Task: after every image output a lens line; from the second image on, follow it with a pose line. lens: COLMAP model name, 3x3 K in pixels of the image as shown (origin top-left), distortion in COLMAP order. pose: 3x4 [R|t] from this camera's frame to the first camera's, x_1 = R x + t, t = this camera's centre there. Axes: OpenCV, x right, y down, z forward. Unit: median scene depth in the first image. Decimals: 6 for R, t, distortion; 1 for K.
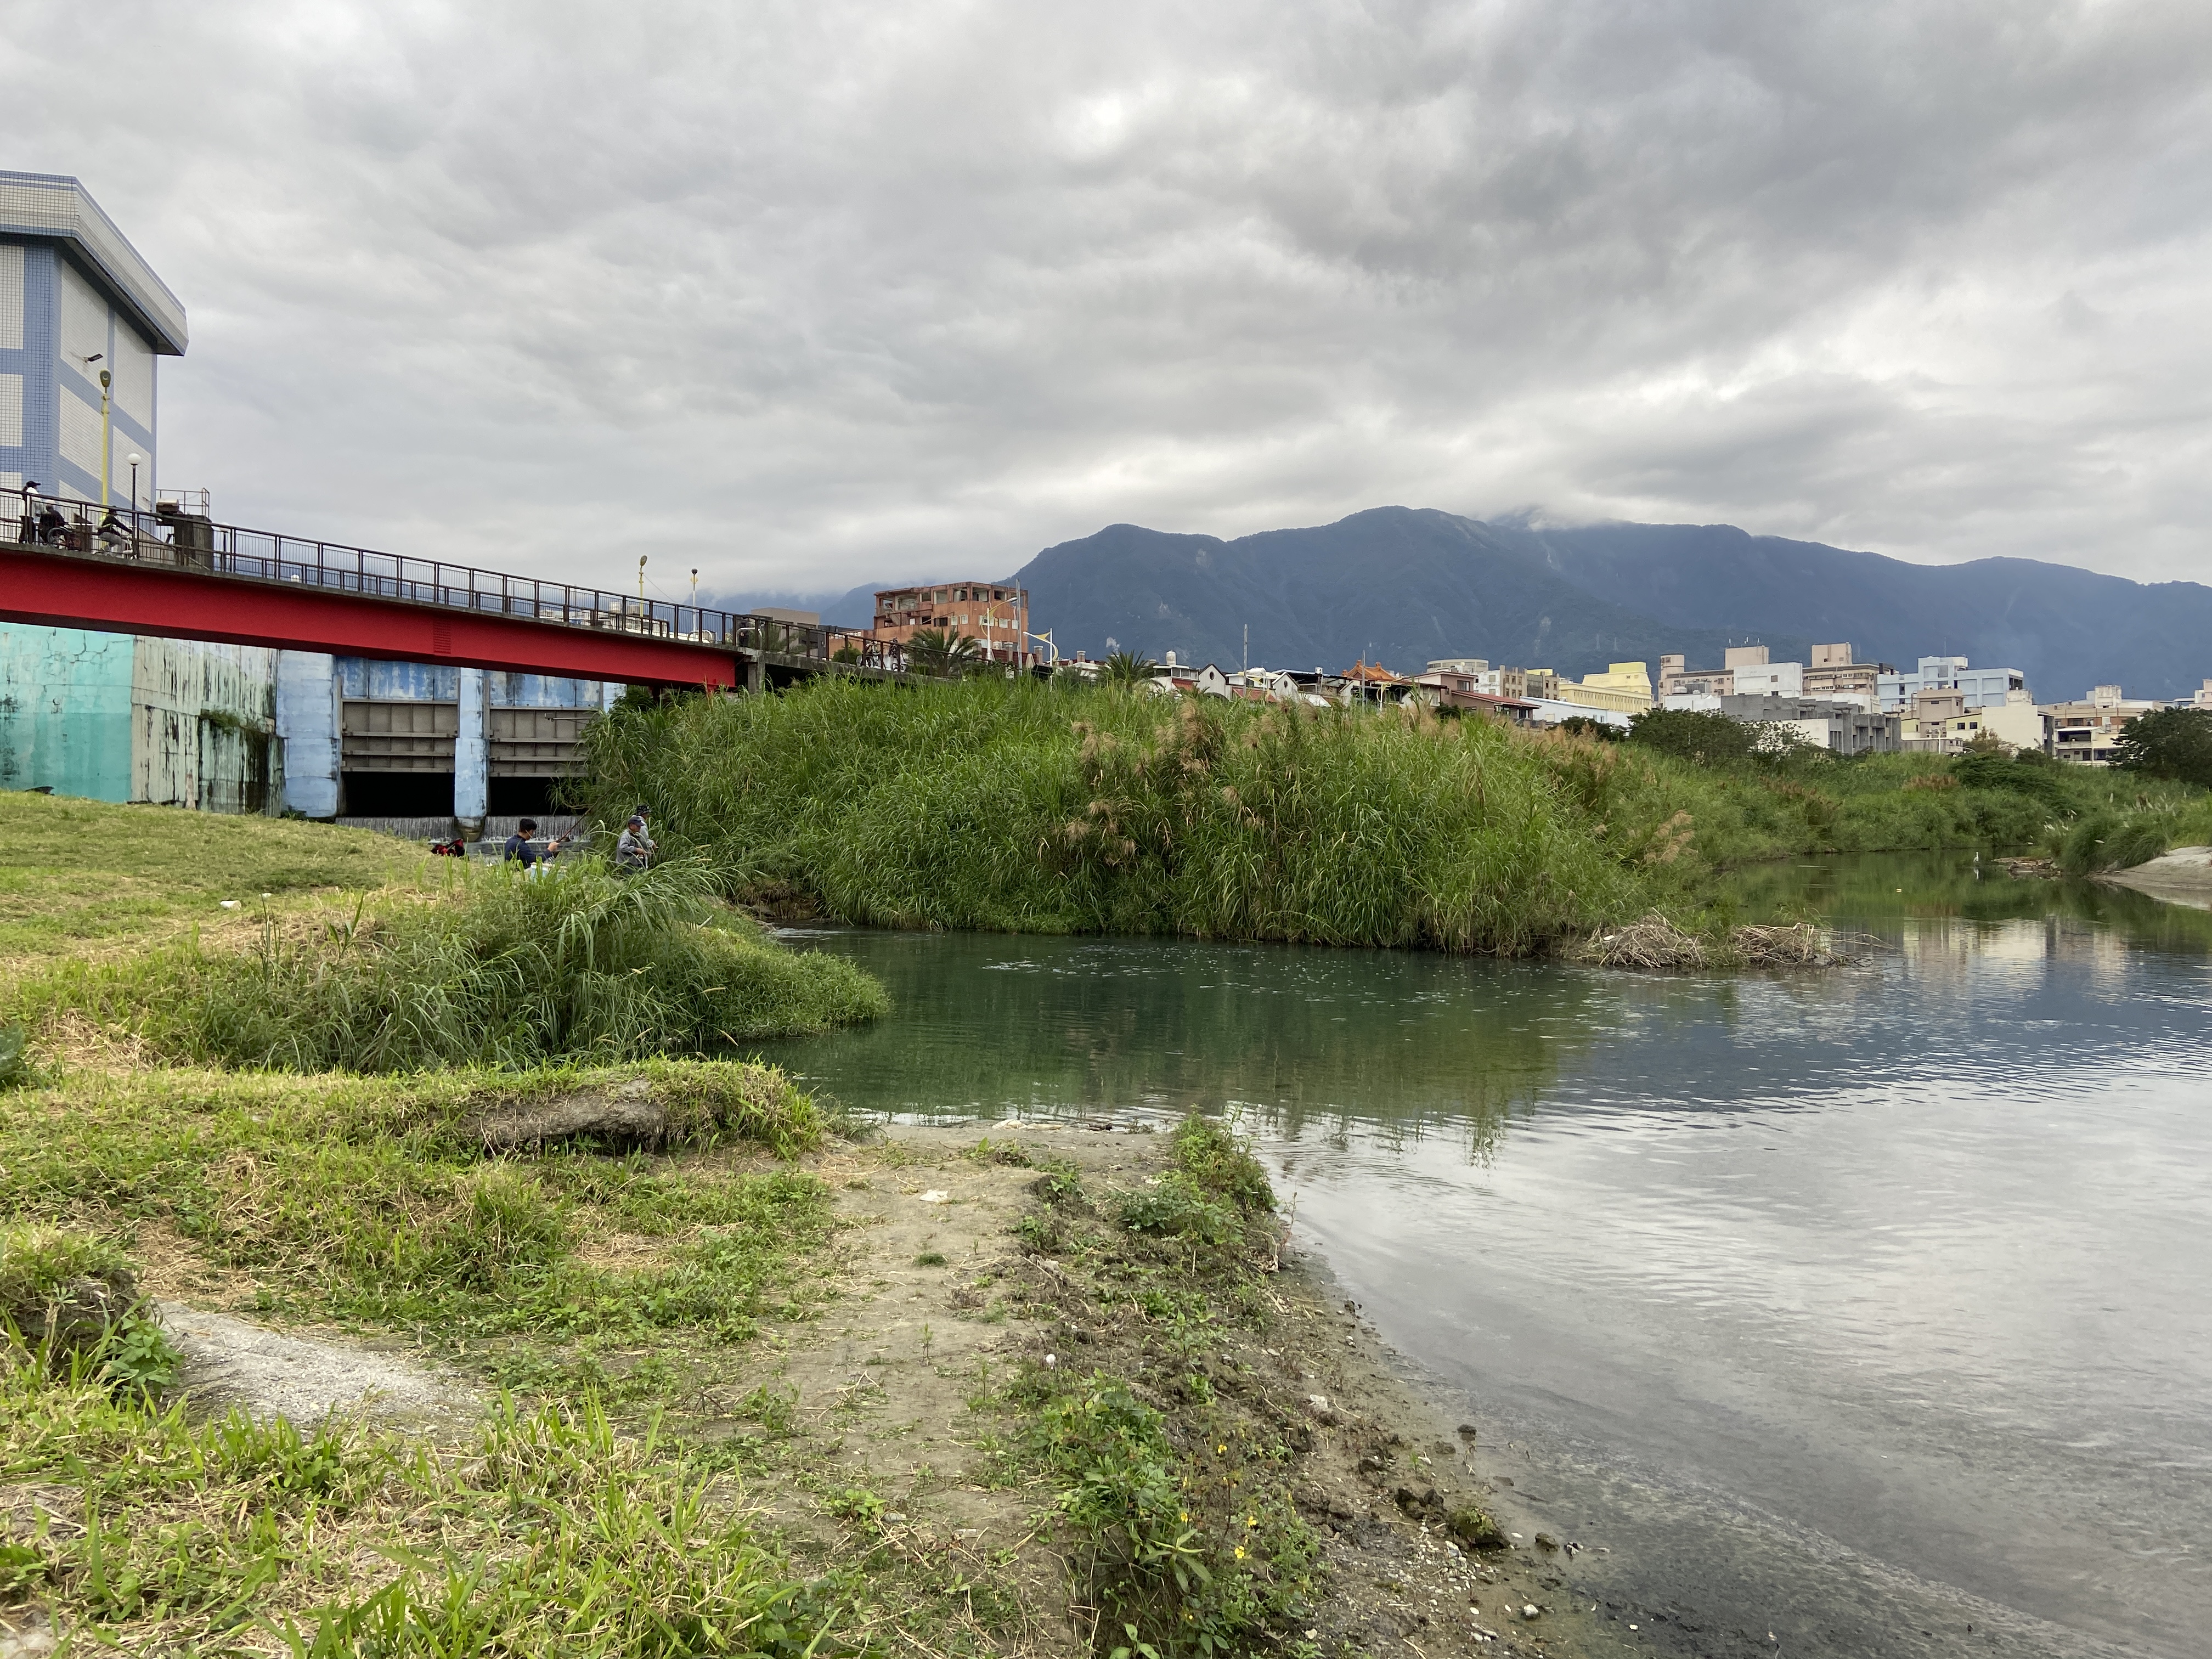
lens RADIAL K [[1707.5, 0, 1121.8], [0, 1707.5, 808.8], [0, 0, 1]] dist [0.088529, -0.112414]
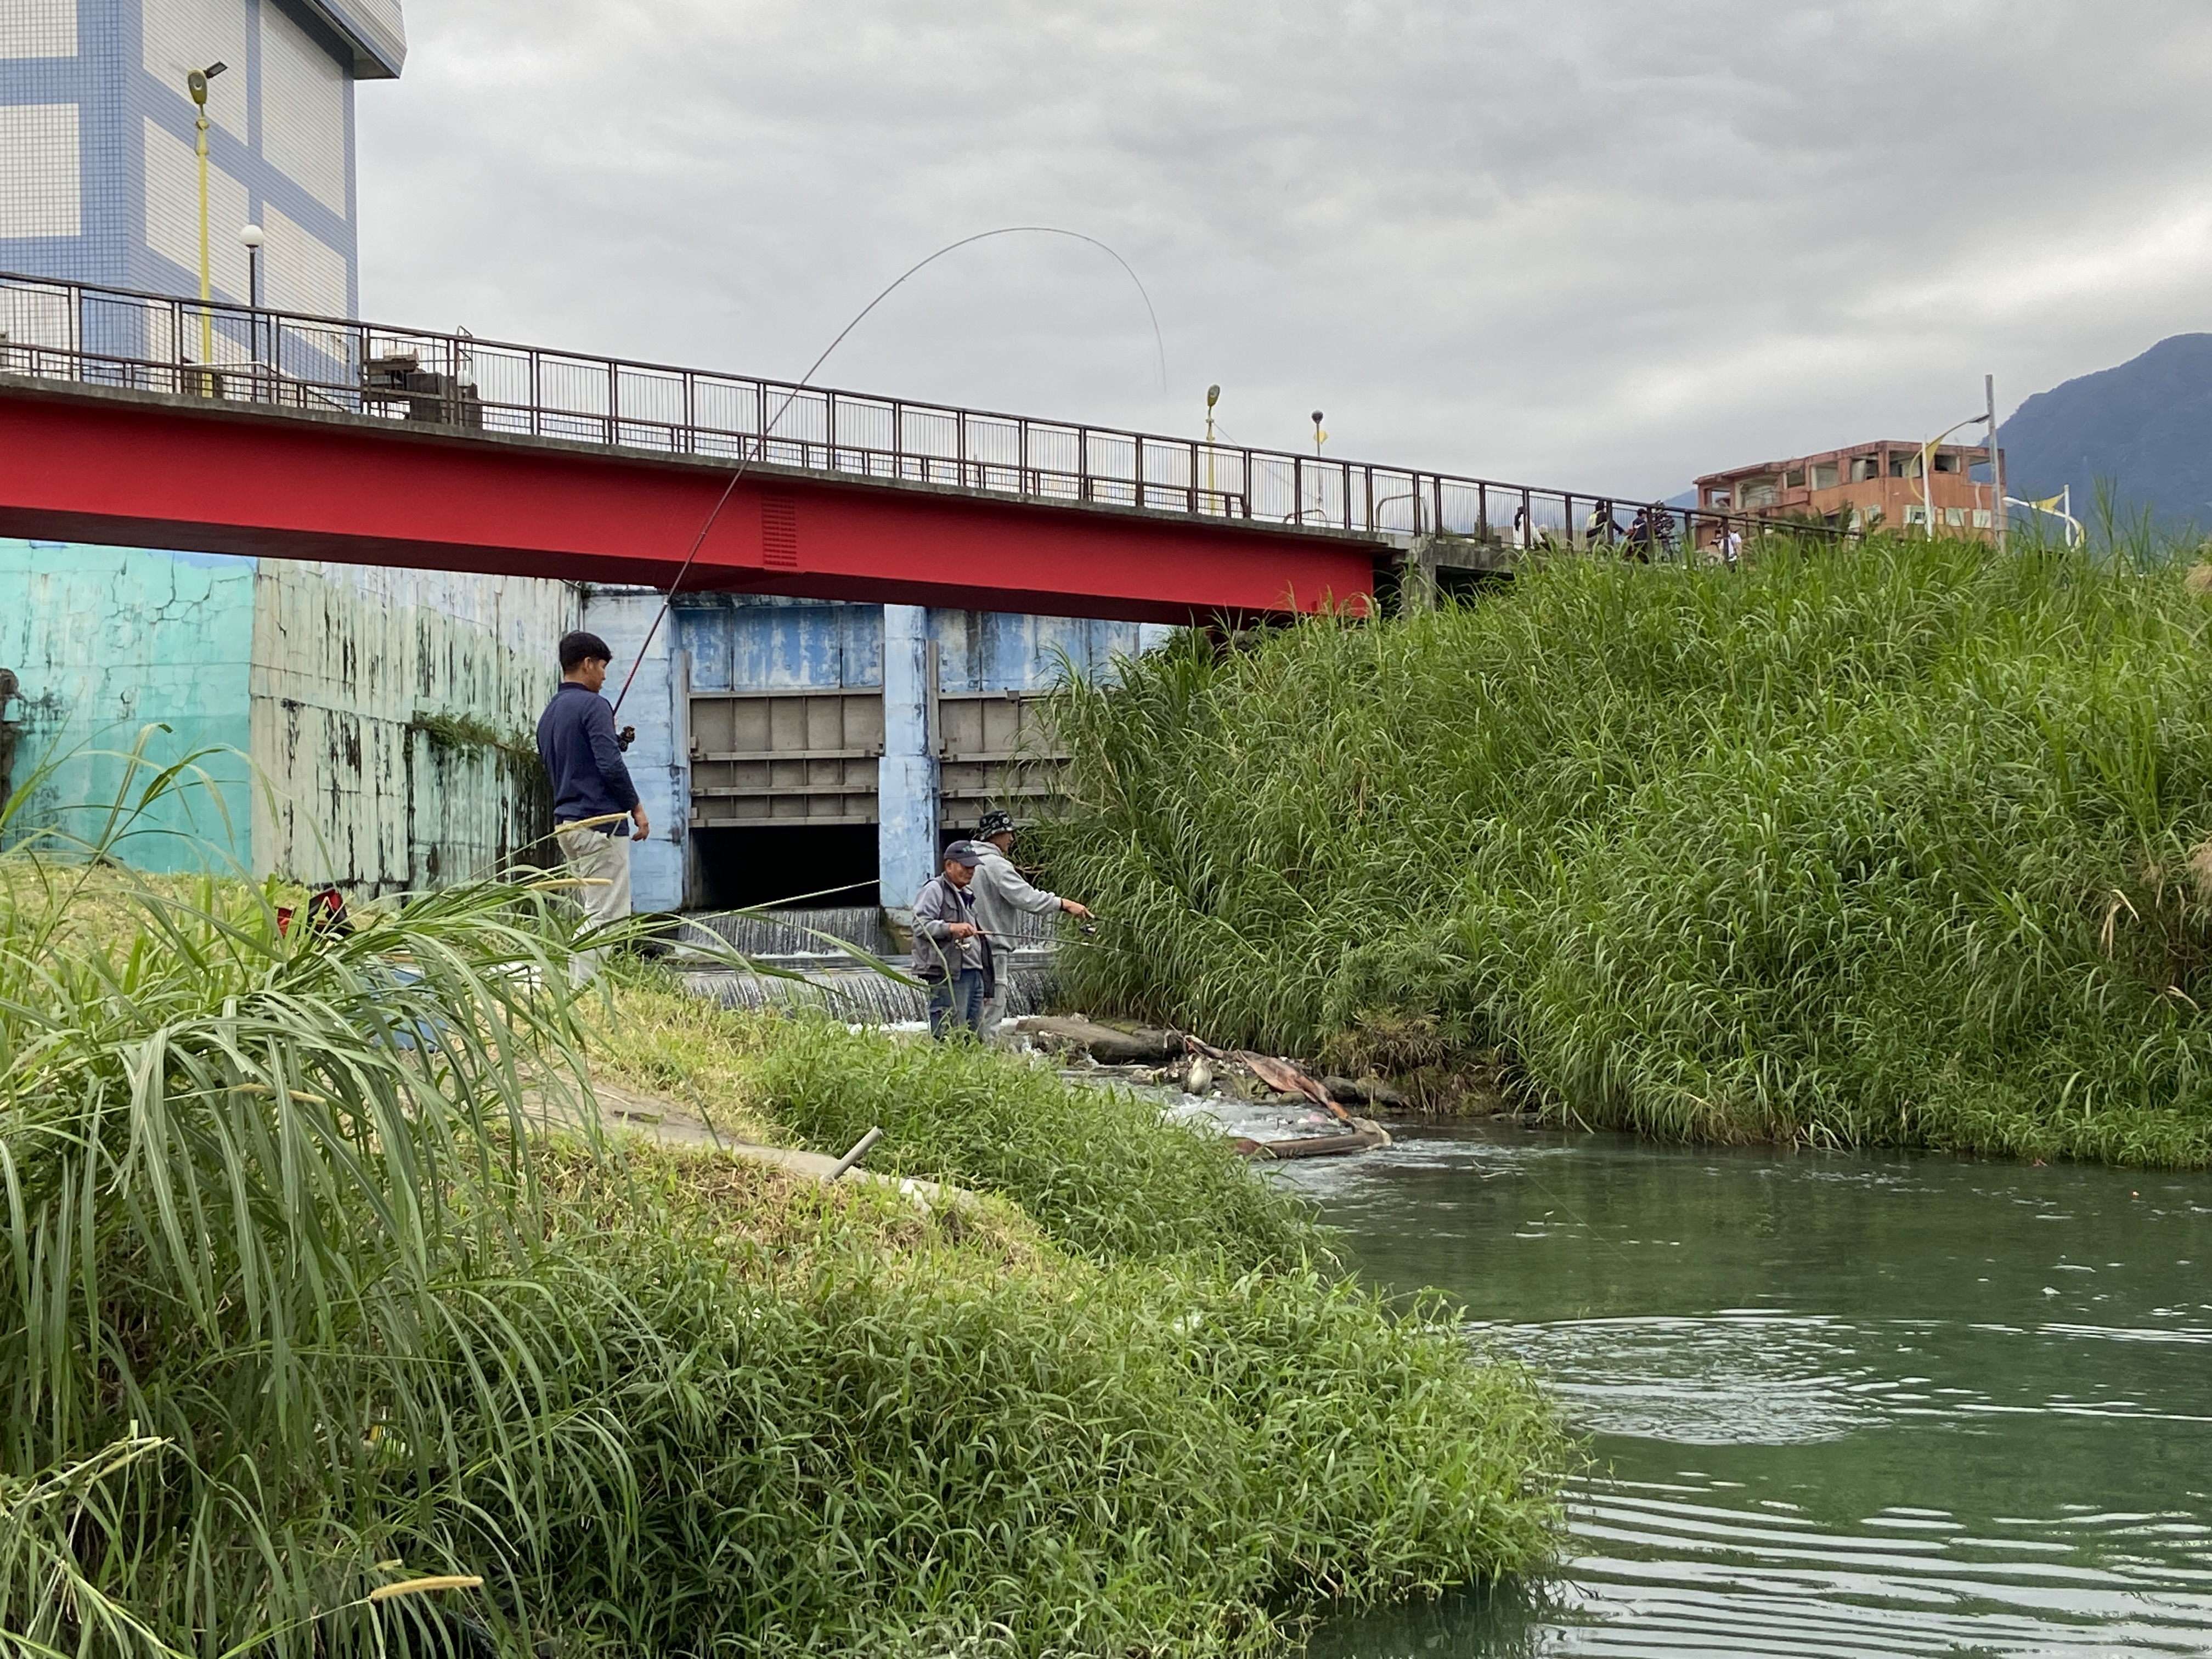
lens RADIAL K [[2675.2, 0, 1107.9], [0, 2675.2, 806.9], [0, 0, 1]] dist [0.099041, 0.000000]
pose [[0.928772, -0.037833, -0.368715, -0.024488], [0.021678, 0.998619, -0.047859, 0.016665], [0.370017, 0.036457, 0.928310, 0.306742]]
